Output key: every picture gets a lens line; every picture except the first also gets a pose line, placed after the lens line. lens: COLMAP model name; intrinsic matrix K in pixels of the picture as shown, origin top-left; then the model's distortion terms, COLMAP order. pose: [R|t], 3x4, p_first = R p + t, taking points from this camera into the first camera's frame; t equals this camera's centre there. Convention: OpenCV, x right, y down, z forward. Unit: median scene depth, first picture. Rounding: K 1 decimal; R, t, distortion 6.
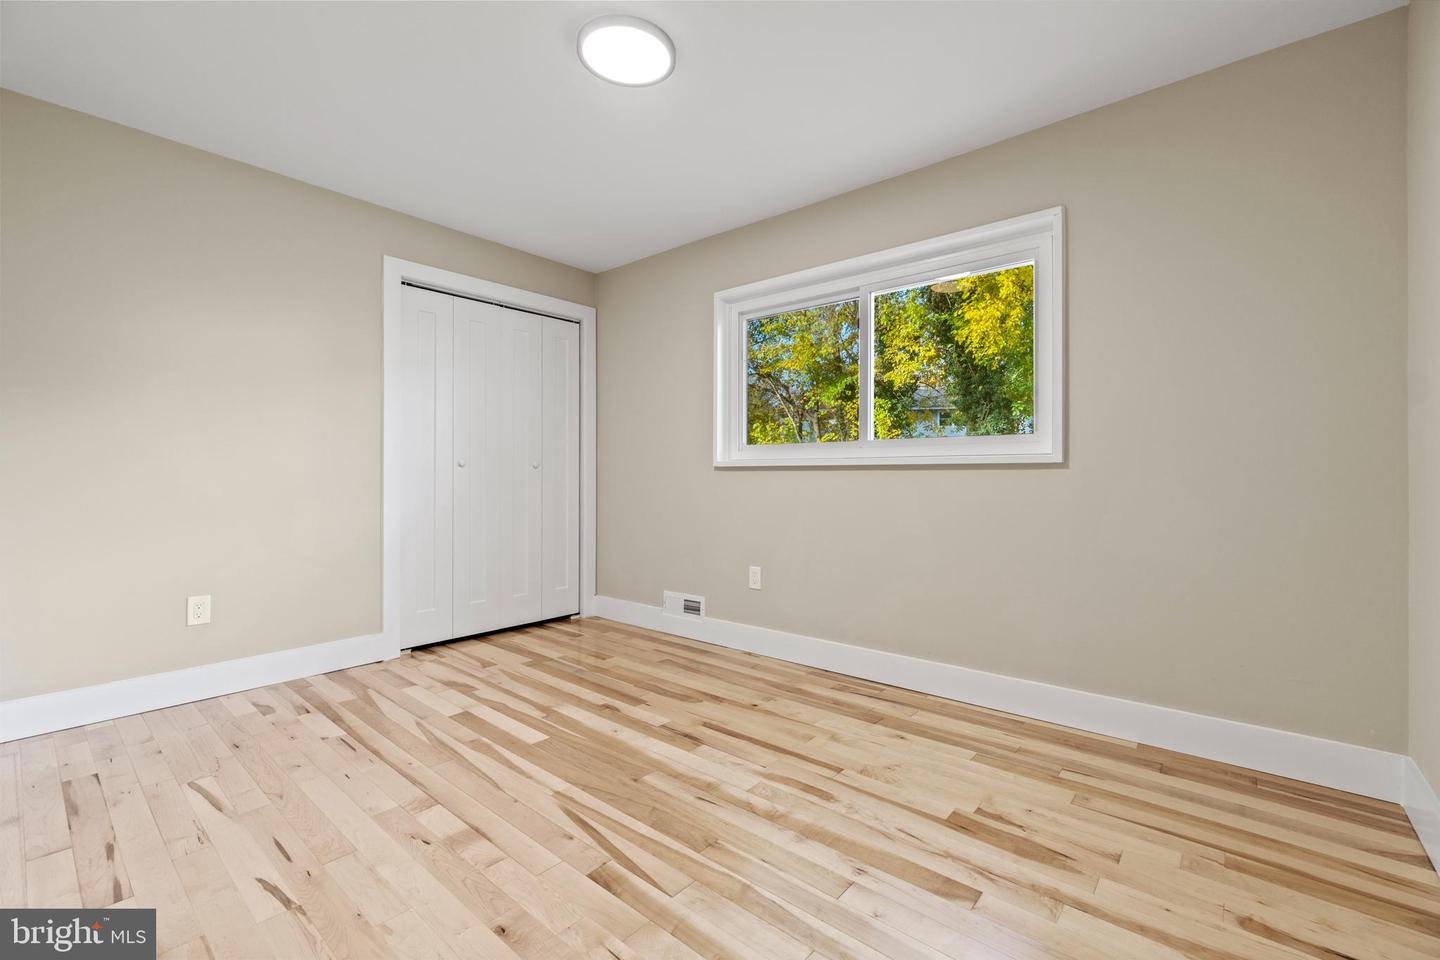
lens RADIAL K [[623.3, 0, 707.9], [0, 623.3, 476.5], [0, 0, 1]] dist [-0.006170, 0.002582]
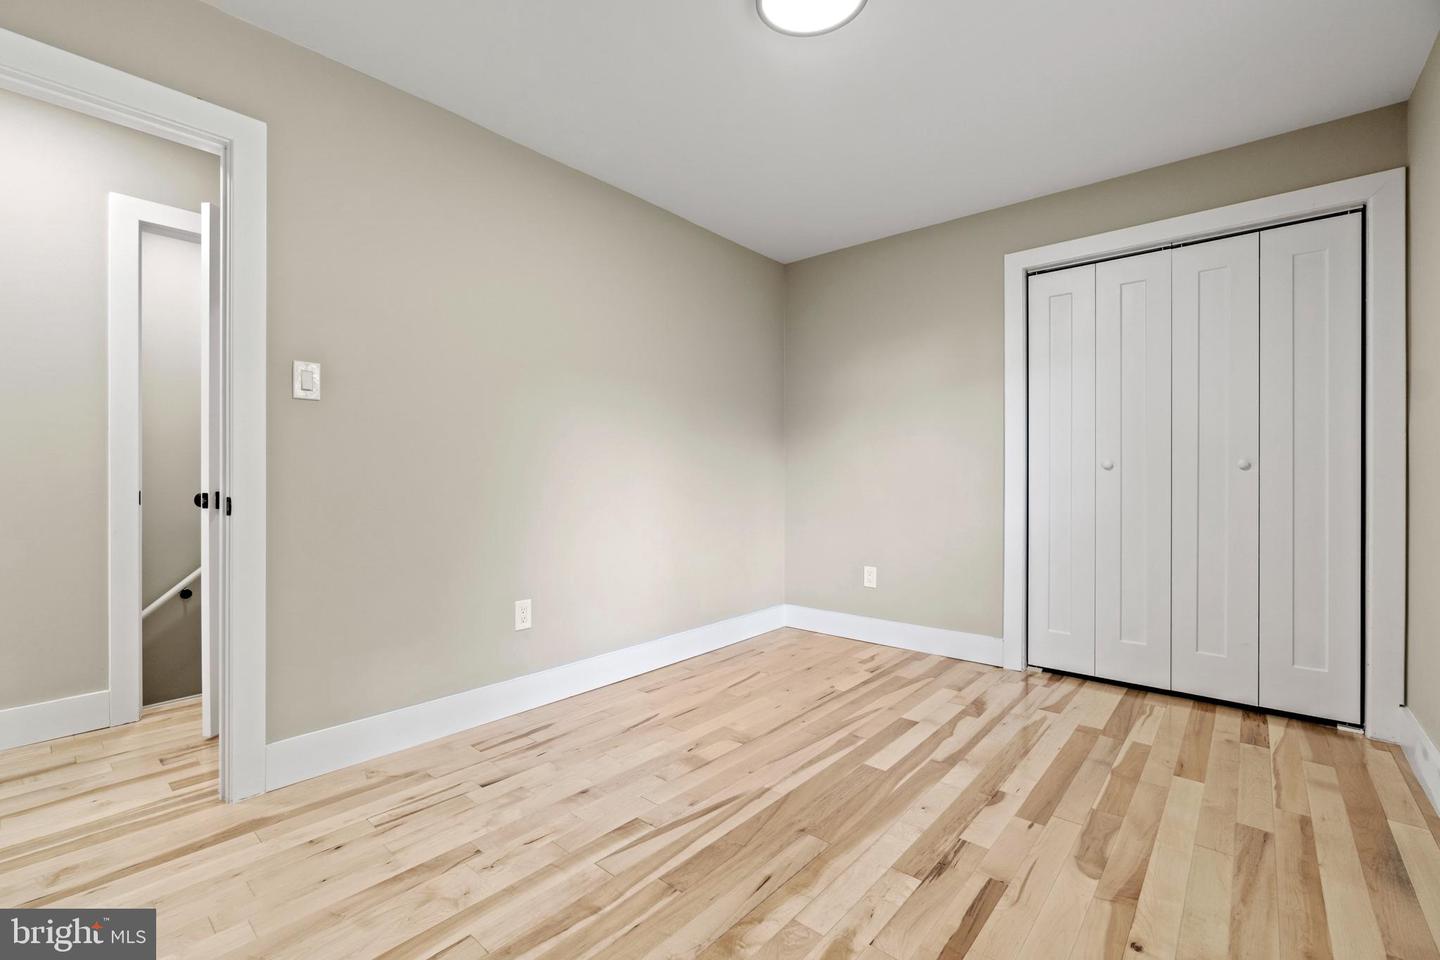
lens RADIAL K [[623.3, 0, 708.9], [0, 623.3, 477.5], [0, 0, 1]] dist [-0.006170, 0.002582]
pose [[-0.009366, 0.000595, -0.999956, 0.573568], [-0.004518, 0.999990, 0.000637, -0.003802], [0.999946, 0.004524, -0.009363, 0.666562]]
